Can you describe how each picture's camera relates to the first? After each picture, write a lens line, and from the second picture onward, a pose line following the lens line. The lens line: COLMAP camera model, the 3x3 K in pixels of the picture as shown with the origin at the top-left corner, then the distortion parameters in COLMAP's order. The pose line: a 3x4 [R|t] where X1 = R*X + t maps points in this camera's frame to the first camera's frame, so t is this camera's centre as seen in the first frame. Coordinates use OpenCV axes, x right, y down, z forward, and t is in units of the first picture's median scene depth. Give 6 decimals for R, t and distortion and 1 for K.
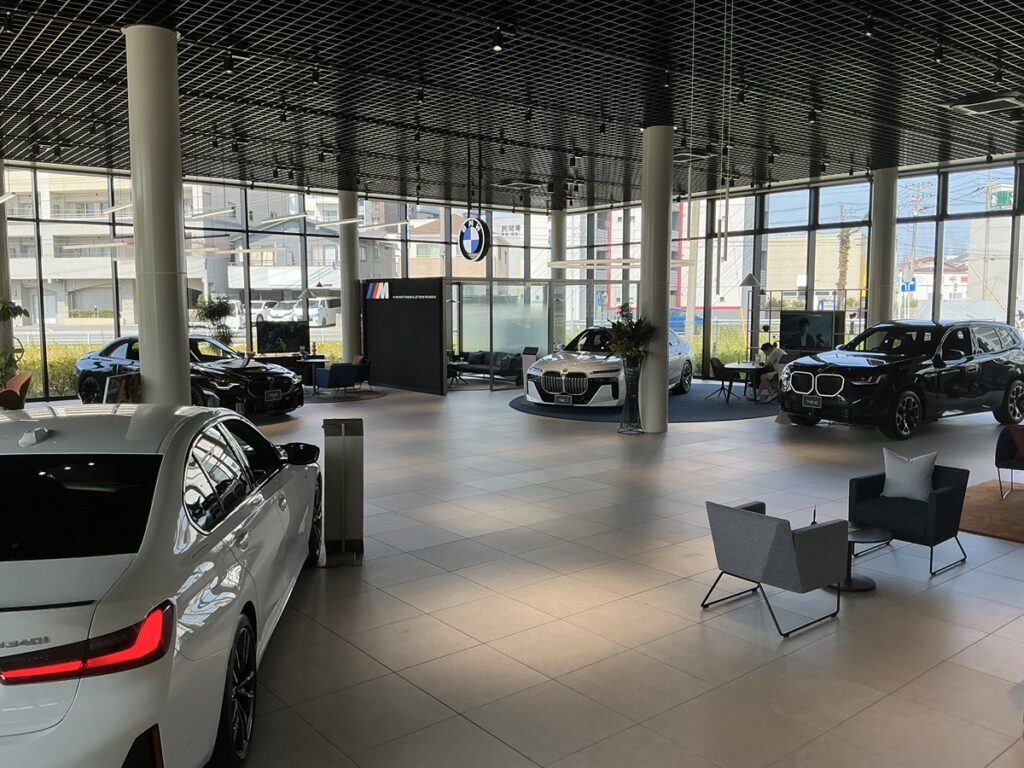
lens RADIAL K [[846.6, 0, 510.7], [0, 846.6, 385.9], [0, 0, 1]] dist [0.060376, -0.008018]
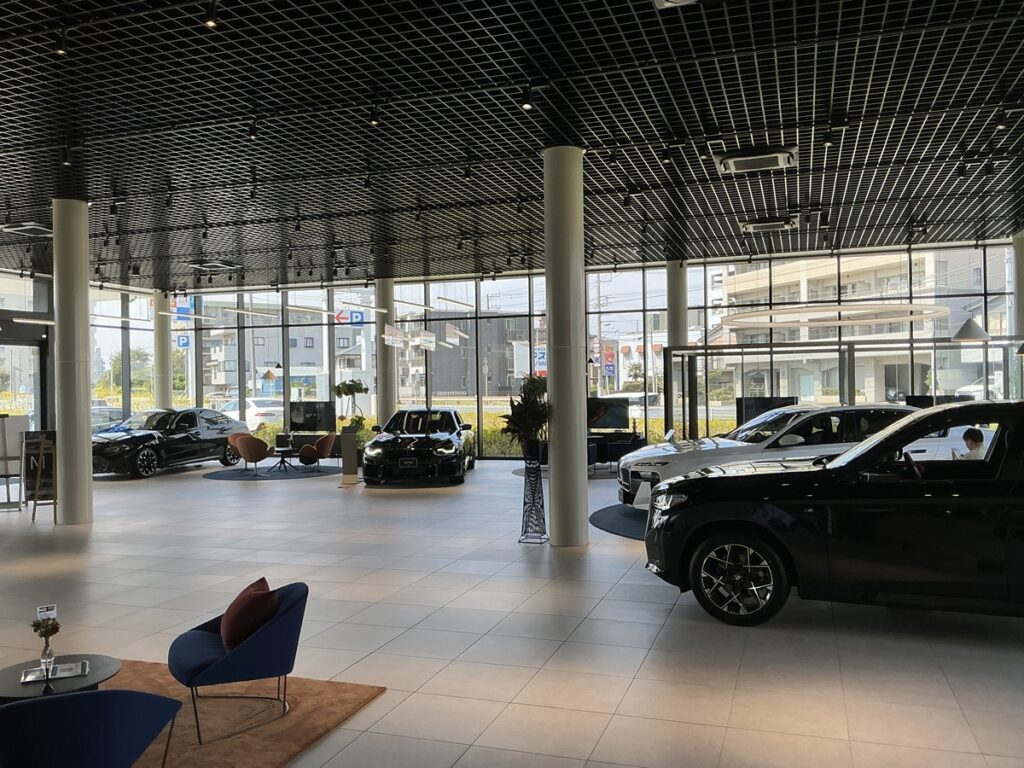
lens RADIAL K [[846.6, 0, 512.6], [0, 846.6, 385.4], [0, 0, 1]] dist [0.060376, -0.008018]
pose [[0.535205, -0.004304, -0.844711, 0.549629], [-0.069619, 0.996360, -0.049187, -0.033869], [0.841848, 0.085133, 0.532958, 0.387984]]
